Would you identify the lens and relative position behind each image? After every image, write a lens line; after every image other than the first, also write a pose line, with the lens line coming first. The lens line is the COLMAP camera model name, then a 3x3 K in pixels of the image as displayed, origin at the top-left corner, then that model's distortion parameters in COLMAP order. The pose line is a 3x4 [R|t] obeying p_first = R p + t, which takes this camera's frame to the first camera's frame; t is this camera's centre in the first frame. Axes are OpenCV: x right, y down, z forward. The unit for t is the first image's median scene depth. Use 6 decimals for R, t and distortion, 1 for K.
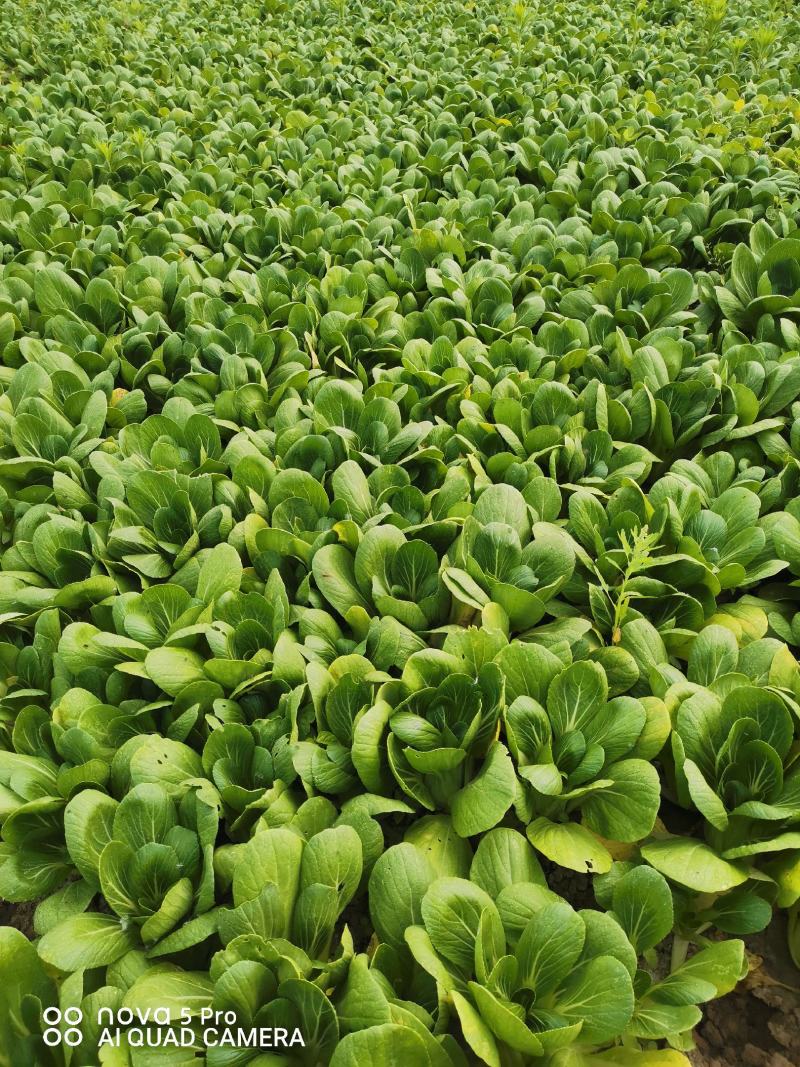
lens RADIAL K [[795.7, 0, 400.0], [0, 795.7, 533.5], [0, 0, 1]] dist [0.032753, -0.007316]
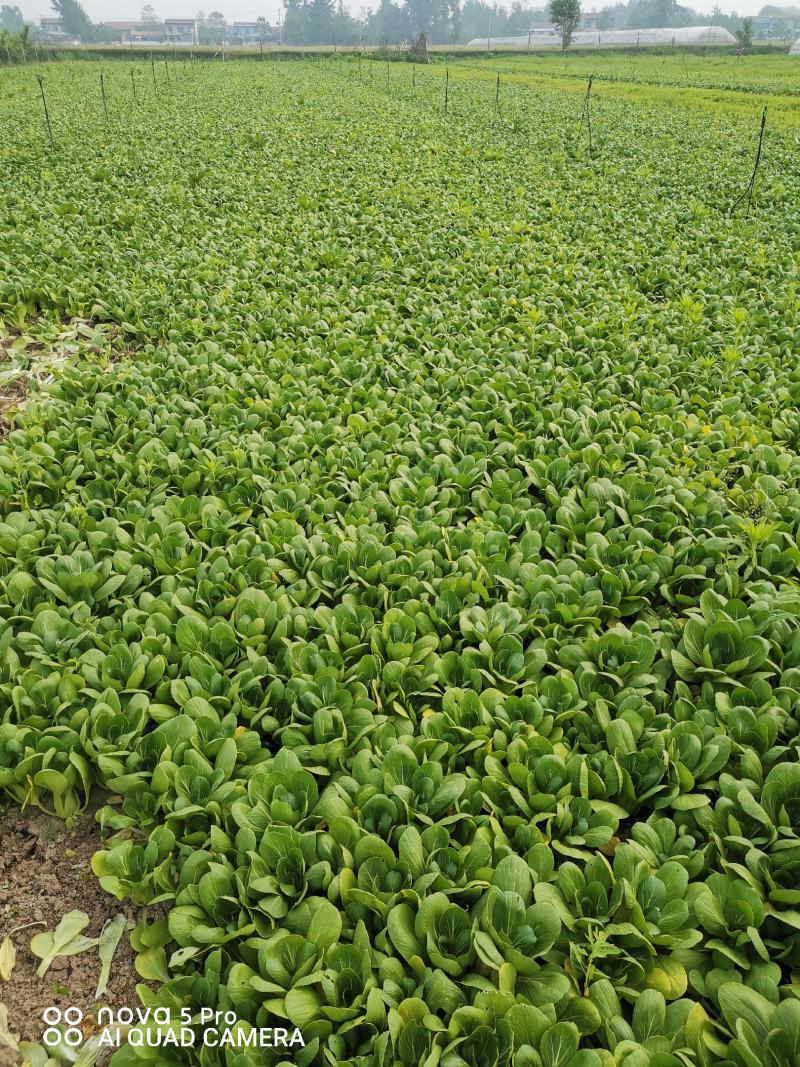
lens RADIAL K [[795.7, 0, 400.0], [0, 795.7, 533.5], [0, 0, 1]] dist [0.032753, -0.007316]
pose [[0.999242, 0.034970, -0.017079, -0.058254], [-0.036848, 0.991343, -0.126022, -0.342109], [0.012524, 0.126555, 0.991880, -0.413815]]
